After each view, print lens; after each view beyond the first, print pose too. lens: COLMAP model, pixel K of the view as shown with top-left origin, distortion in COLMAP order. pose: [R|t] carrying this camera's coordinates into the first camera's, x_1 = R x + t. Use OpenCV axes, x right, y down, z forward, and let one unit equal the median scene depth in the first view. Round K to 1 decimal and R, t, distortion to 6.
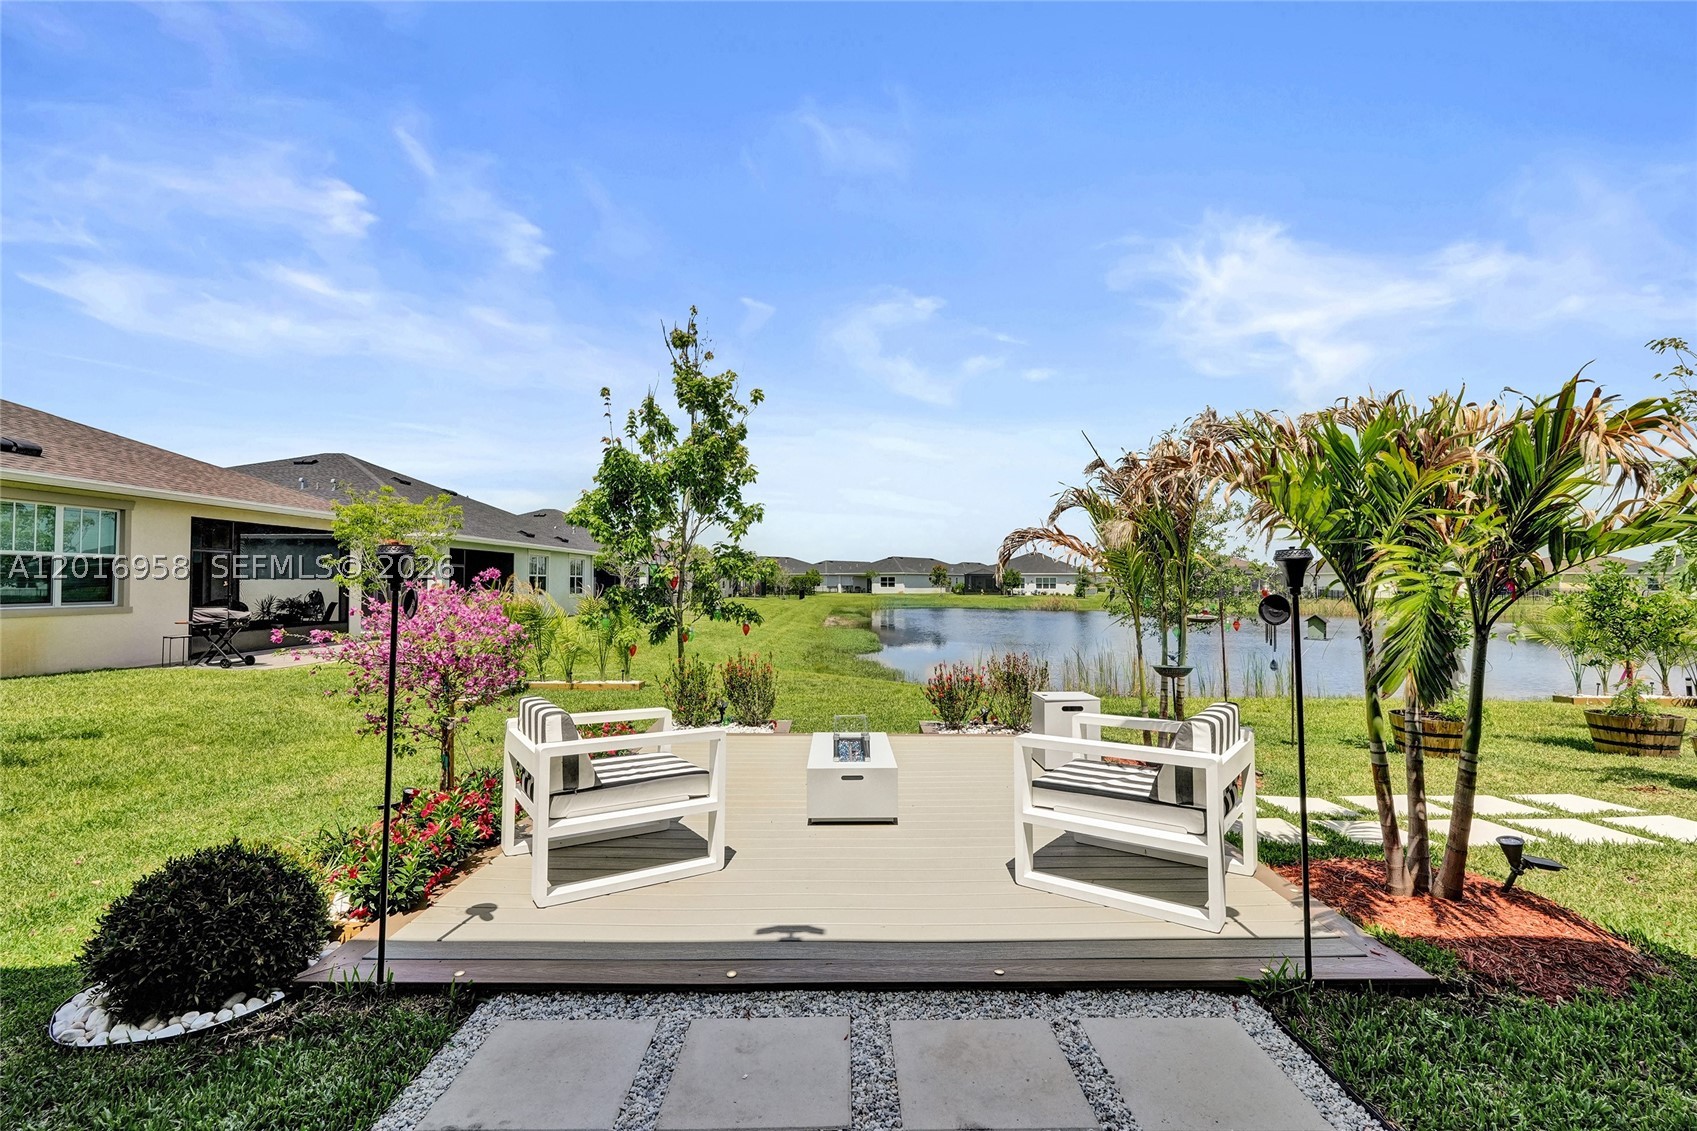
lens RADIAL K [[743.0, 0, 856.3], [0, 743.0, 566.2], [0, 0, 1]] dist [-0.012459, 0.001181]
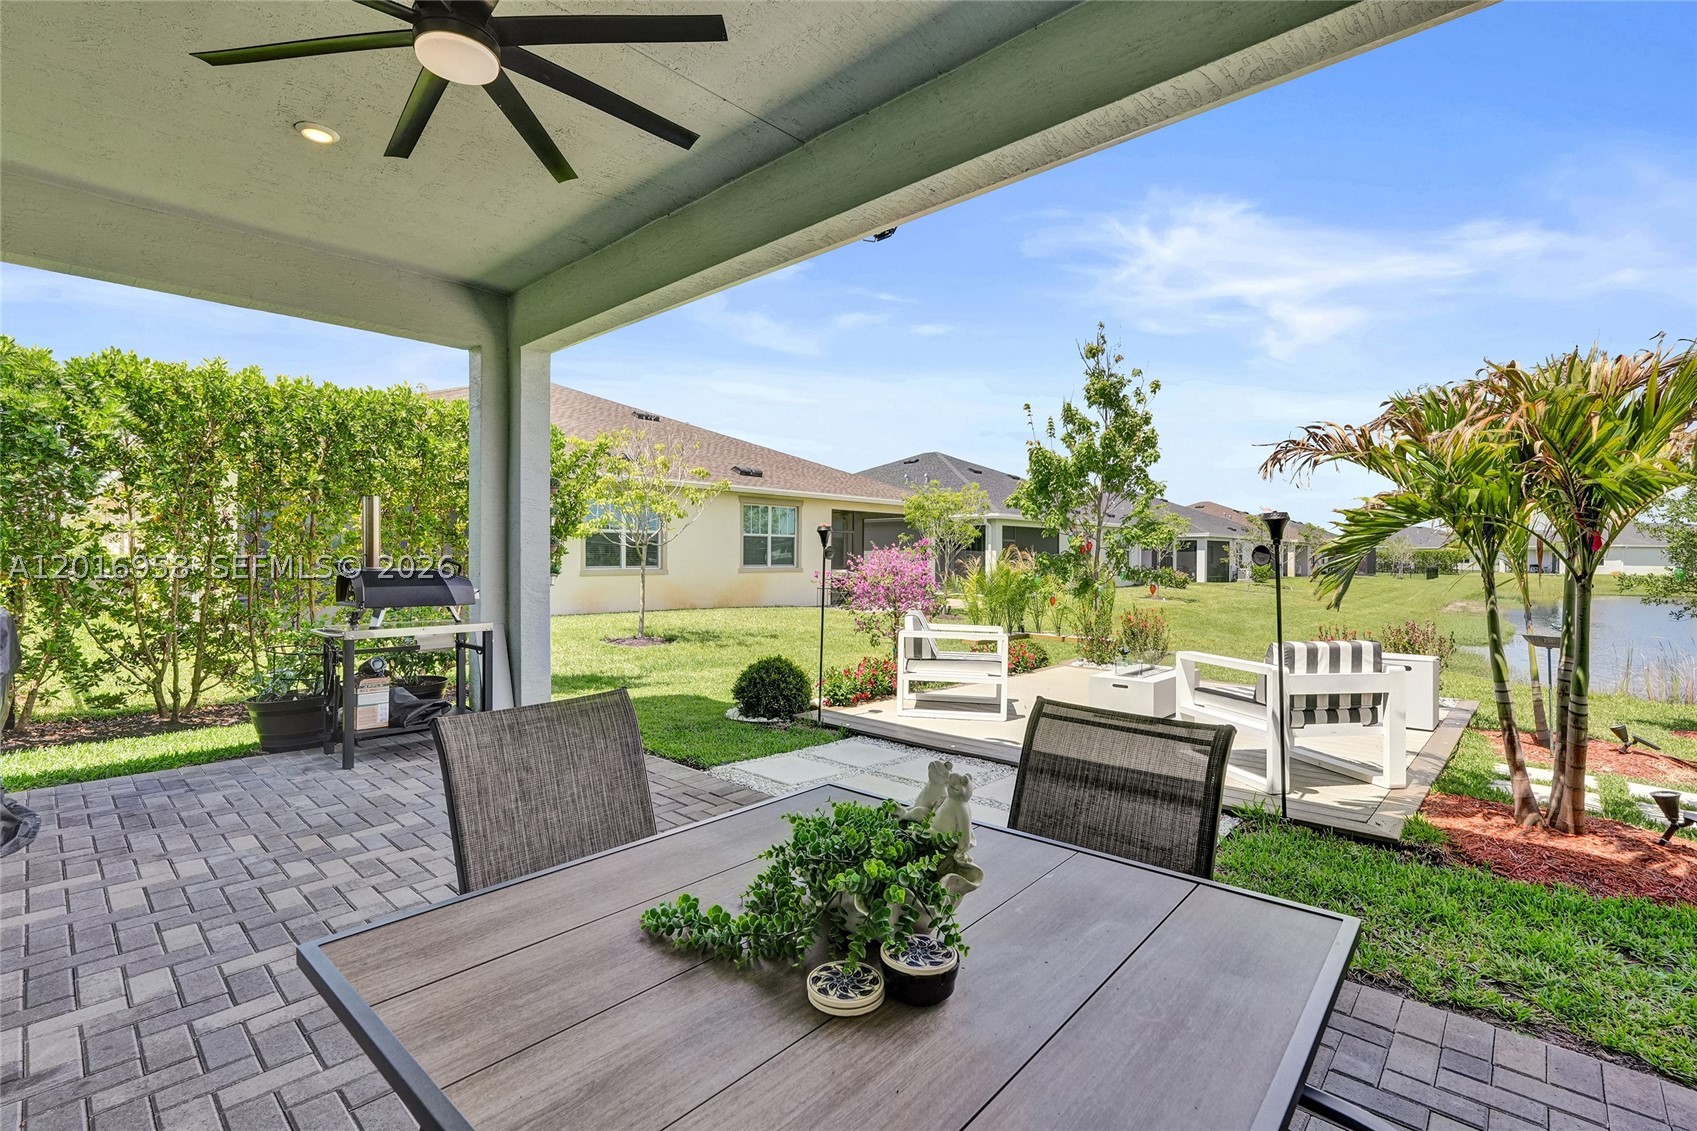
lens RADIAL K [[743.0, 0, 842.4], [0, 743.0, 562.3], [0, 0, 1]] dist [-0.012459, 0.001181]
pose [[0.728536, 0.007738, -0.684964, 0.310993], [0.011951, 0.999640, 0.024004, 0.009962], [0.684903, -0.025674, 0.728182, -0.191868]]
